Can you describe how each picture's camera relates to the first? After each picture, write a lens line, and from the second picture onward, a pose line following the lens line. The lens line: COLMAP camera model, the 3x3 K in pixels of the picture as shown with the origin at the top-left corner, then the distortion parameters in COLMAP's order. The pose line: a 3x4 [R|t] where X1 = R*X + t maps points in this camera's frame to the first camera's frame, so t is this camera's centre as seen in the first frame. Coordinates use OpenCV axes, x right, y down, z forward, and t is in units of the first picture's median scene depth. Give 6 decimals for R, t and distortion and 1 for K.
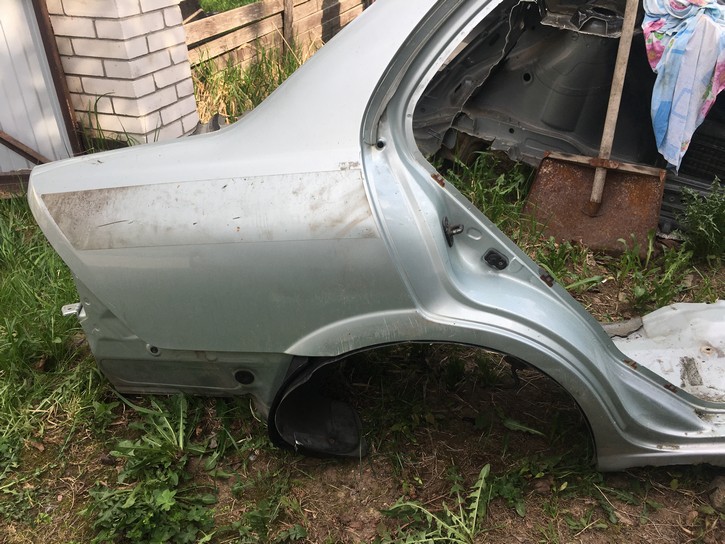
lens RADIAL K [[618.0, 0, 363.7], [0, 618.0, 268.6], [0, 0, 1]] dist [0.070770, -0.100760]
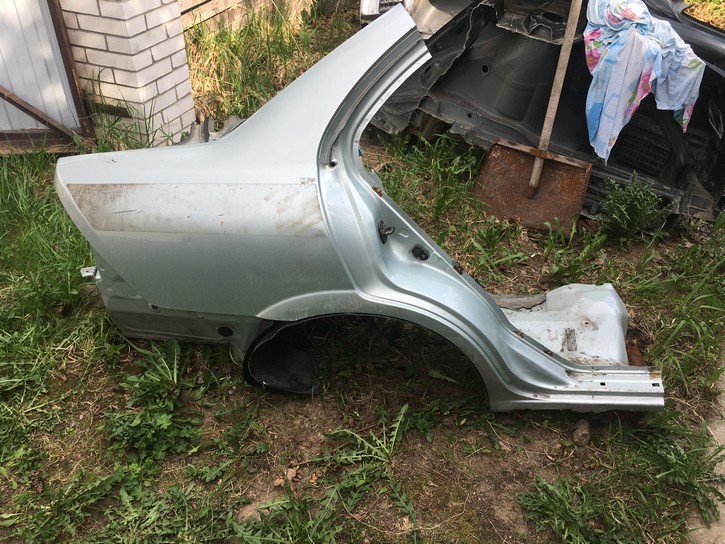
lens RADIAL K [[618.0, 0, 364.1], [0, 618.0, 267.6], [0, 0, 1]] dist [0.070770, -0.100760]
pose [[0.998922, 0.041874, 0.020028, 0.067318], [-0.043753, 0.993509, 0.105001, -0.109759], [-0.015501, -0.105764, 0.994270, -0.284478]]
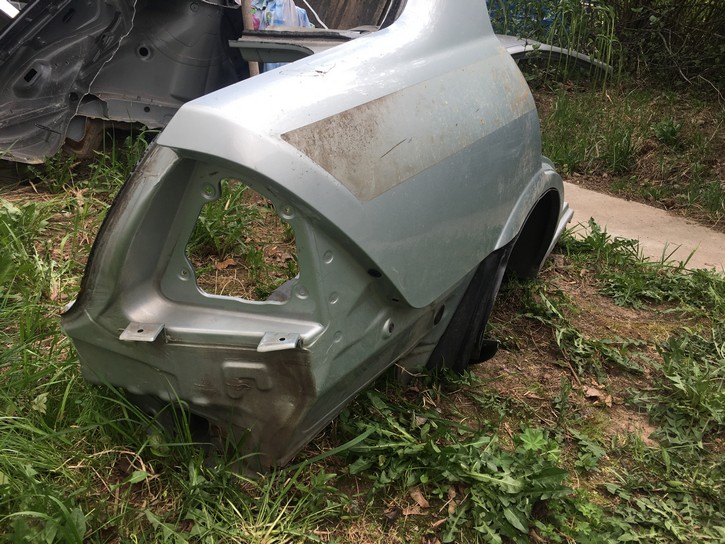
lens RADIAL K [[618.0, 0, 364.8], [0, 618.0, 267.3], [0, 0, 1]] dist [0.070770, -0.100760]
pose [[0.355422, -0.299872, 0.885298, -1.036269], [0.368229, 0.915467, 0.162257, -0.071449], [-0.859117, 0.268323, 0.435798, 0.721635]]
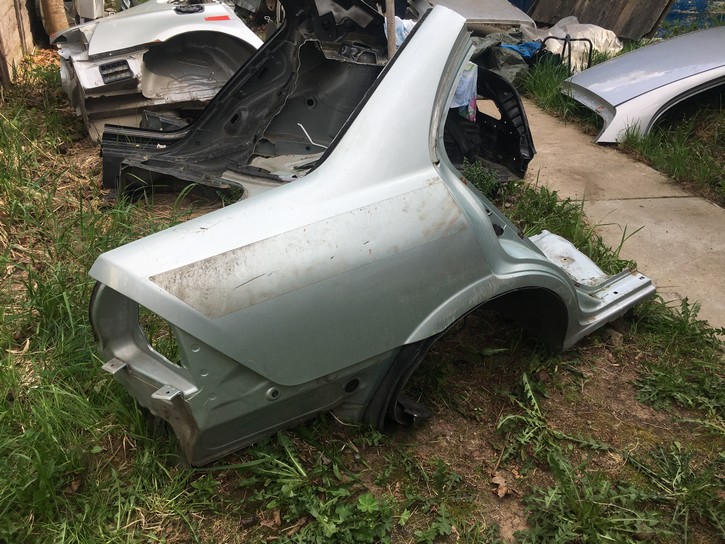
lens RADIAL K [[618.0, 0, 362.6], [0, 618.0, 267.6], [0, 0, 1]] dist [0.070770, -0.100760]
pose [[0.761888, -0.264986, 0.591024, -0.824253], [0.282790, 0.957009, 0.064532, -0.102368], [-0.582715, 0.117969, 0.804069, 0.058906]]
